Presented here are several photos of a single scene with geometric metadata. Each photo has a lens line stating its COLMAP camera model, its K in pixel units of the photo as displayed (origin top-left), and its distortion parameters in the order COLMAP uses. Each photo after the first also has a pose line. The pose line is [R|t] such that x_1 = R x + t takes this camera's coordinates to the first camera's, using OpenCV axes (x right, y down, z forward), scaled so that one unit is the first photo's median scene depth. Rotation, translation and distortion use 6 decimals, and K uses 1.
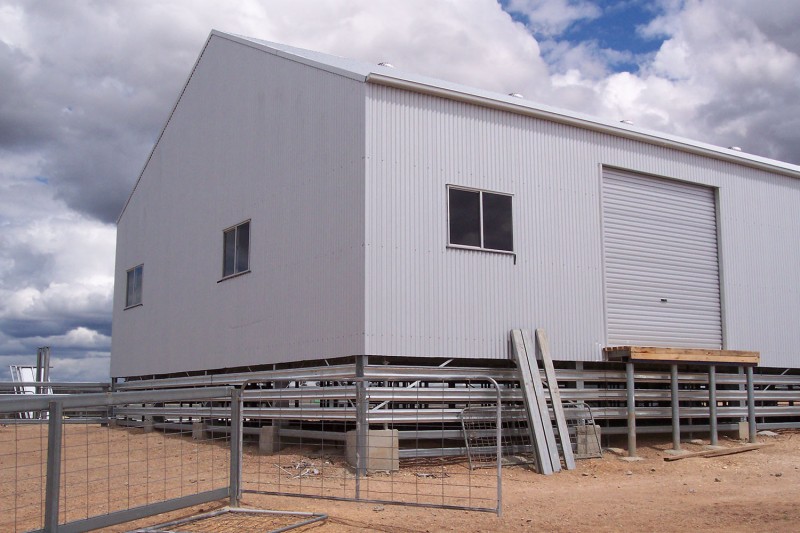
lens RADIAL K [[951.4, 0, 400.0], [0, 951.4, 266.5], [0, 0, 1]] dist [-0.137129, 0.218213]
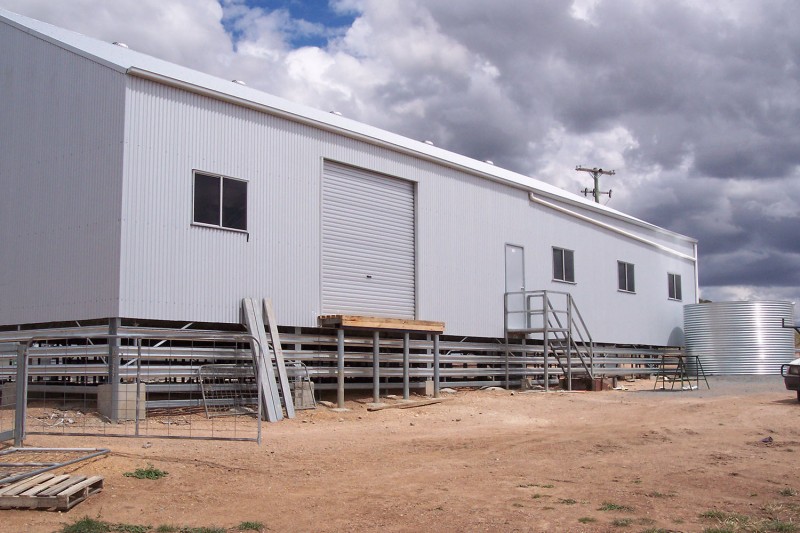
lens RADIAL K [[951.4, 0, 400.0], [0, 951.4, 266.5], [0, 0, 1]] dist [-0.137129, 0.218213]
pose [[0.945888, 0.033663, 0.322742, -0.074853], [-0.044270, 0.998692, 0.025579, -0.009889], [-0.321459, -0.038482, 0.946141, -0.148567]]
